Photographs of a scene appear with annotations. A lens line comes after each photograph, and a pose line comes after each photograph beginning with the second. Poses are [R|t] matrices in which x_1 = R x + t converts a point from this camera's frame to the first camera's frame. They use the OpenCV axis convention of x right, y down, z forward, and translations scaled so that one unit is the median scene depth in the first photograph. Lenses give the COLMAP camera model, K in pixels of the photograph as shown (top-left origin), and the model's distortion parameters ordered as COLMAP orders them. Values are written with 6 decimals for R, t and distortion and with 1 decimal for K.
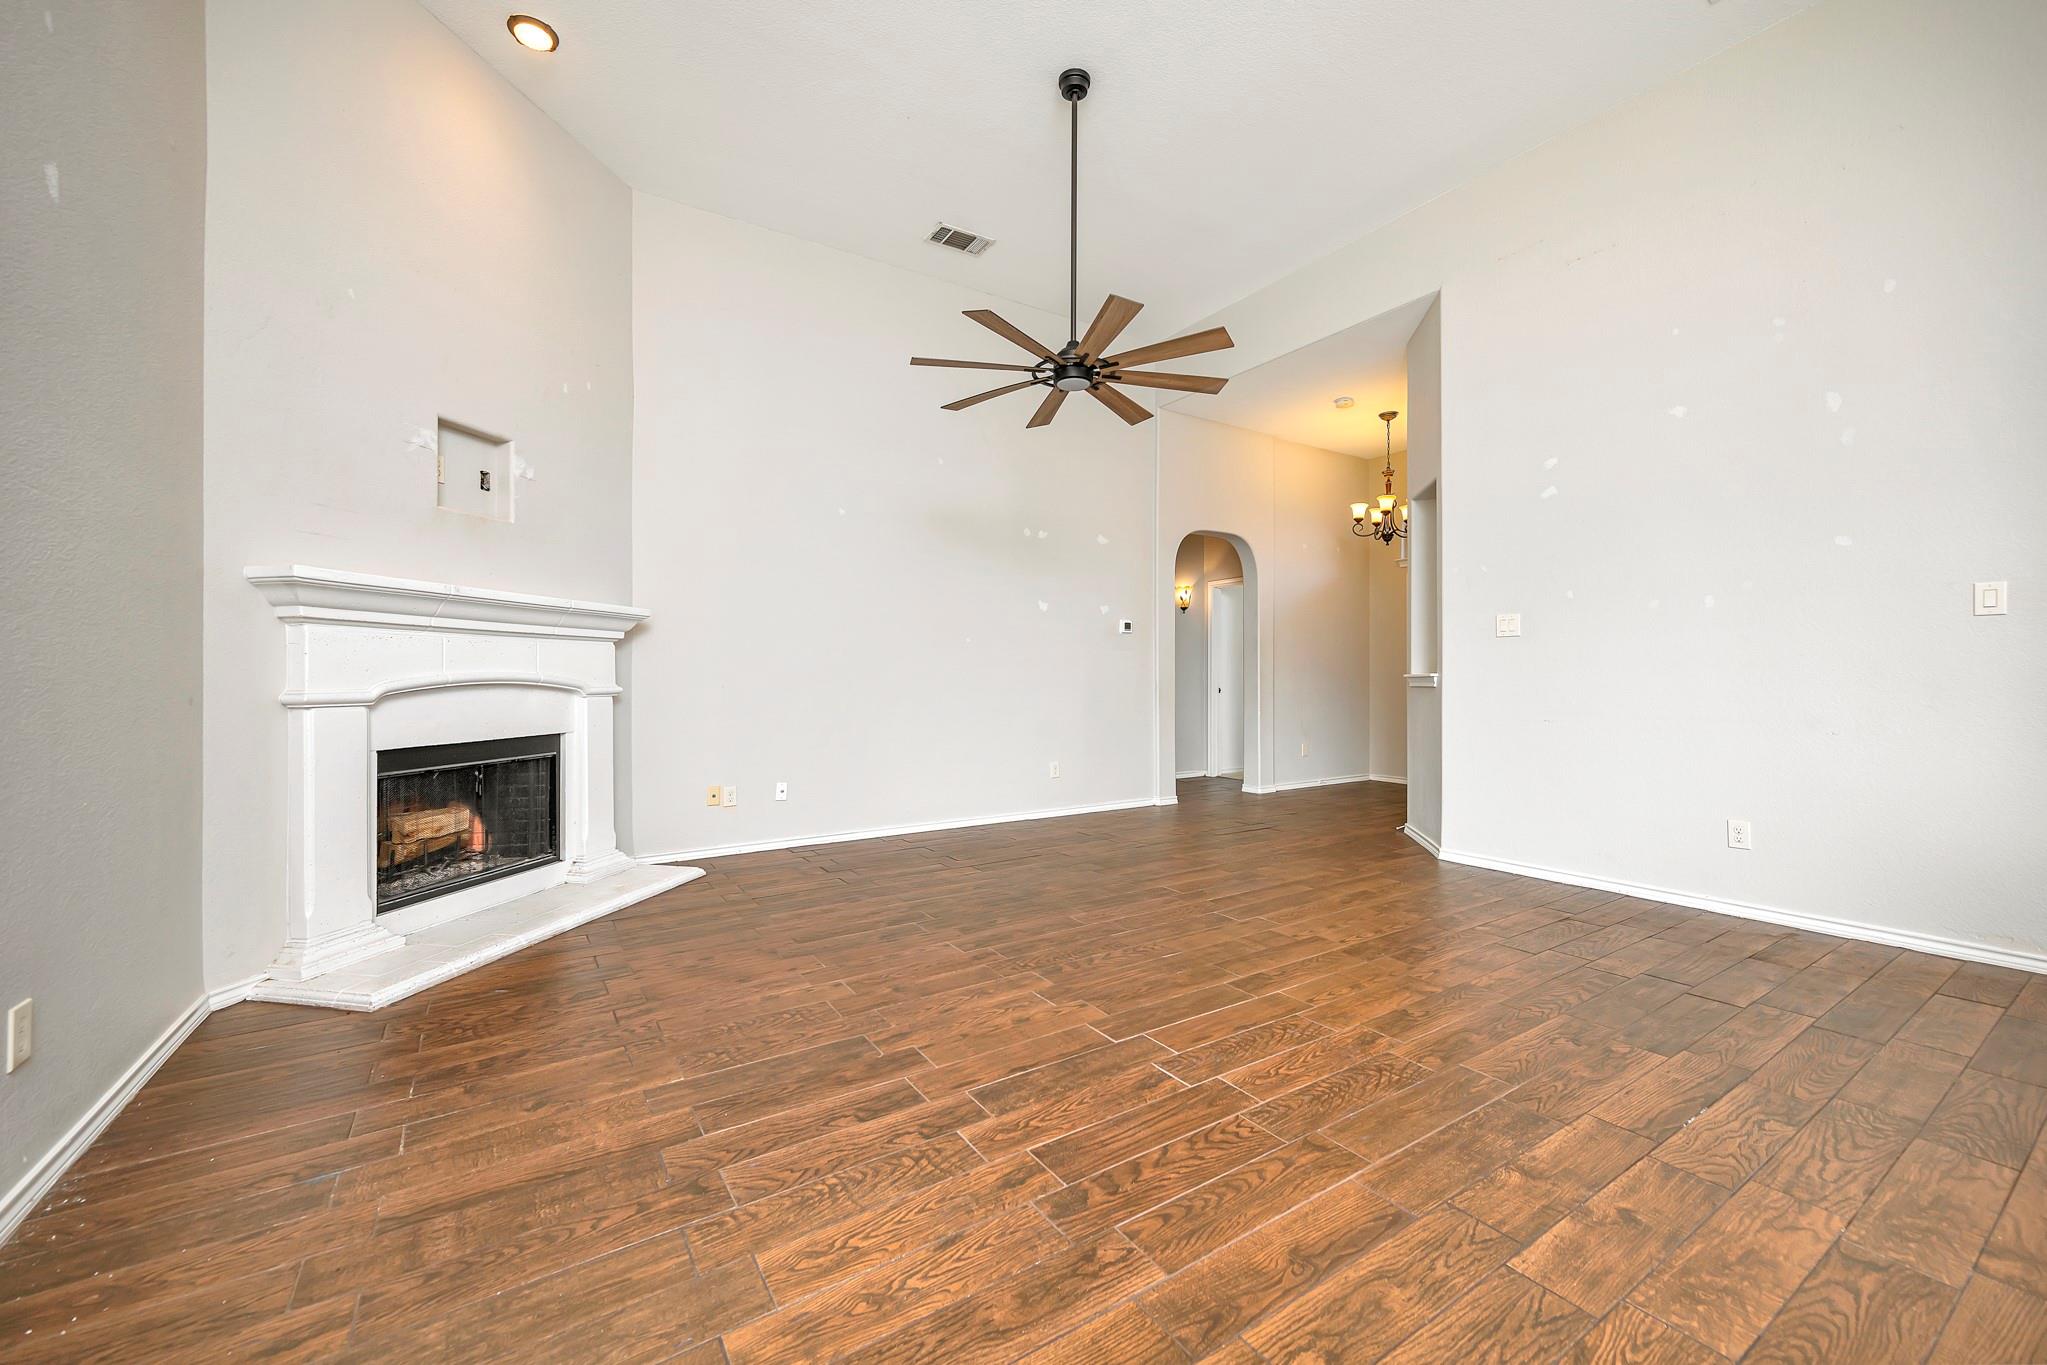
lens RADIAL K [[802.9, 0, 1028.6], [0, 802.9, 680.5], [0, 0, 1]] dist [0.000333, 0.000172]
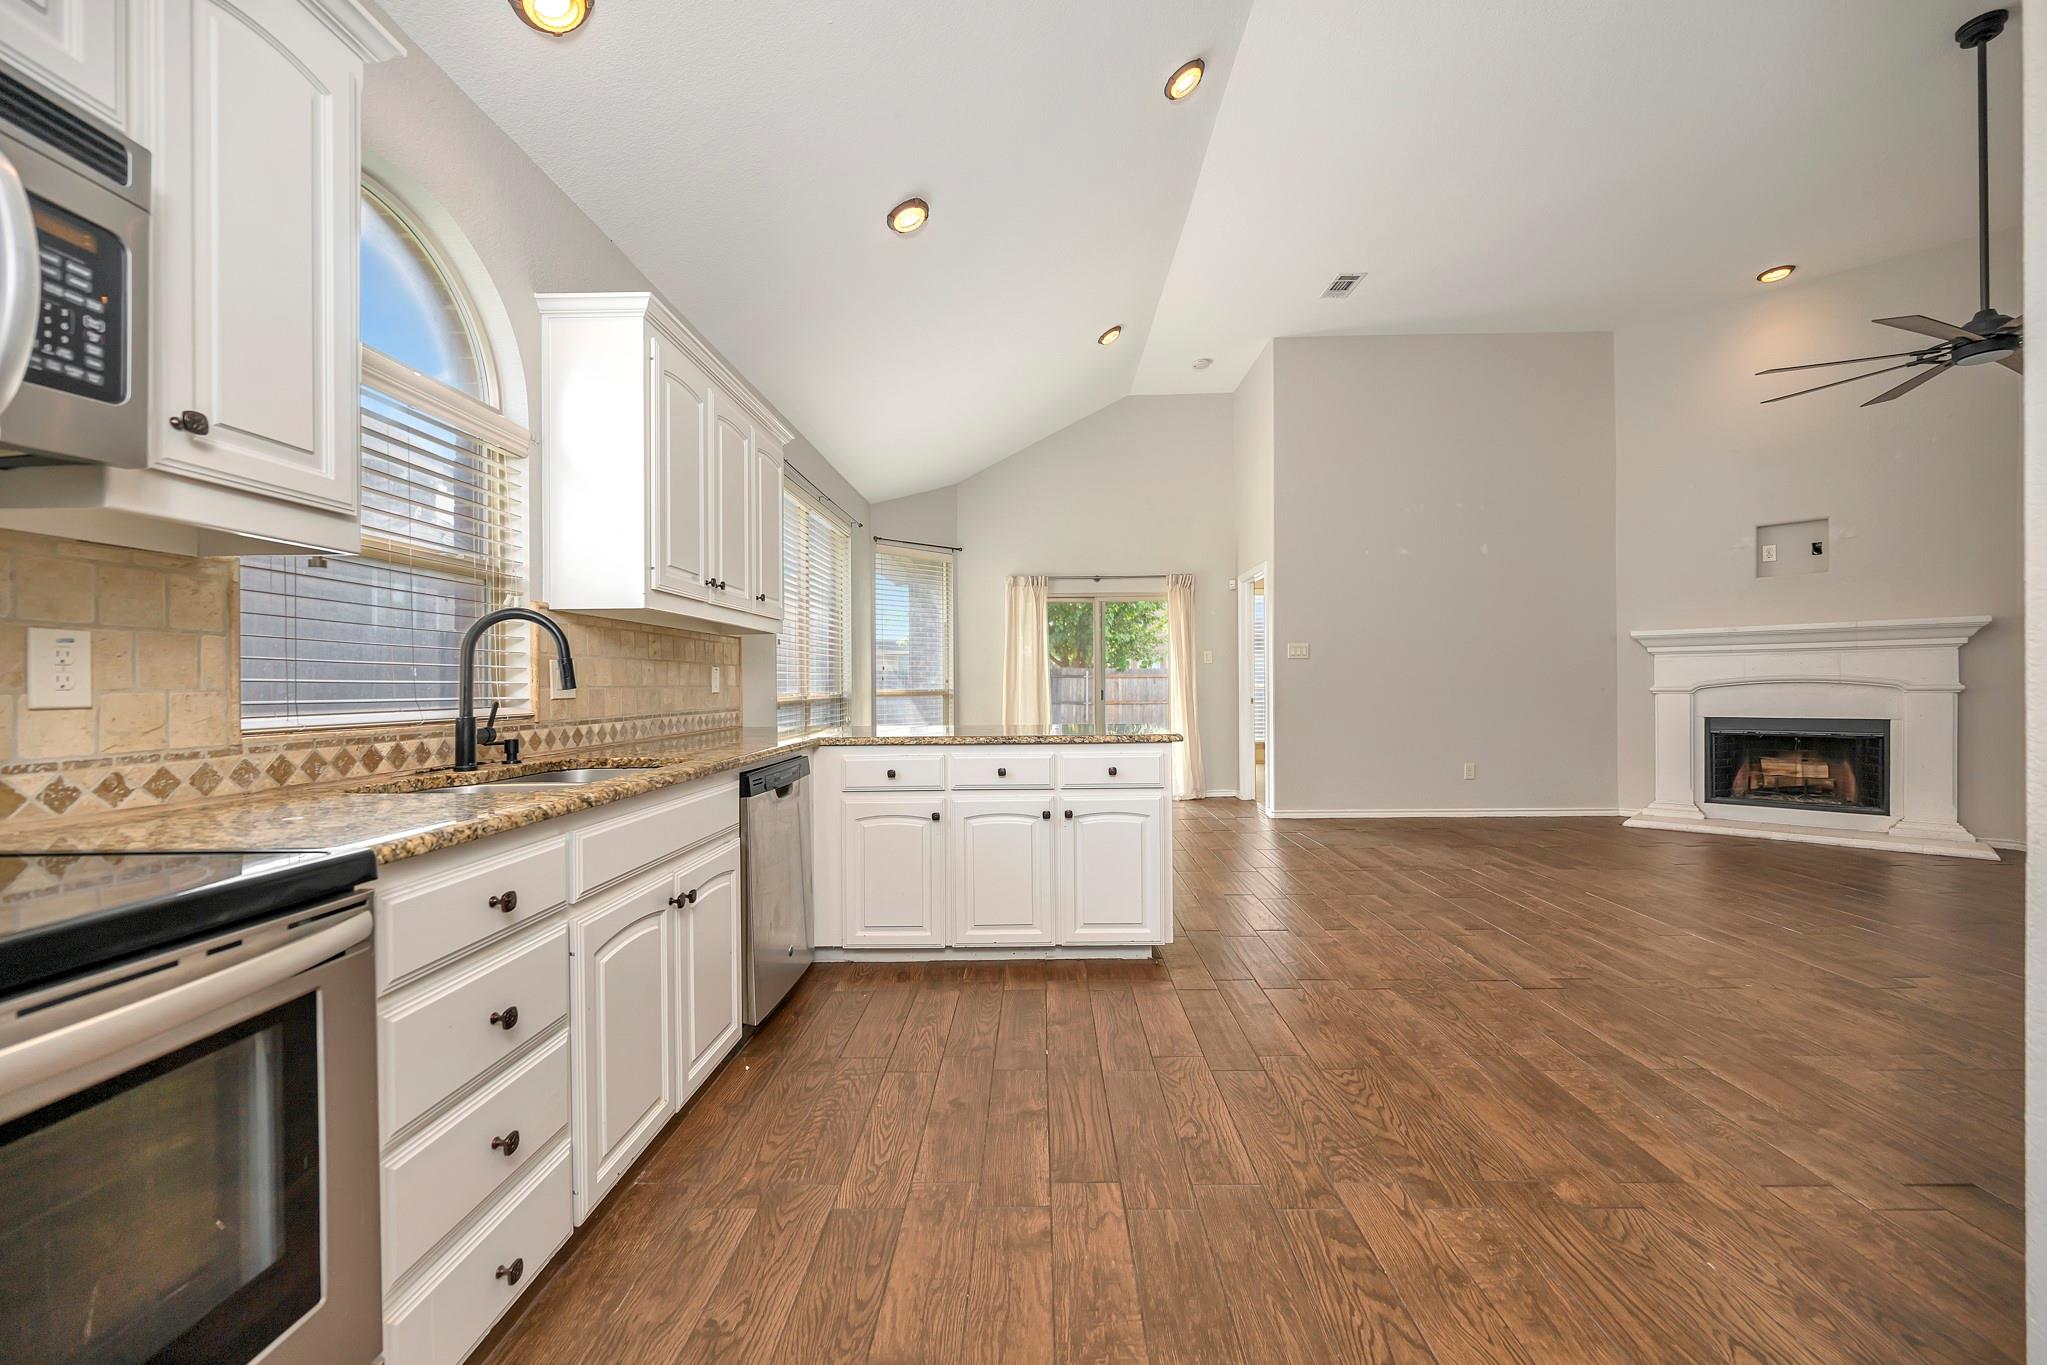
lens RADIAL K [[802.9, 0, 1028.6], [0, 802.9, 680.5], [0, 0, 1]] dist [0.000333, 0.000172]
pose [[-0.561540, 0.007839, -0.827413, 1.378734], [0.010174, 0.999945, 0.002569, -0.017436], [0.827387, -0.006976, -0.561589, 0.604898]]
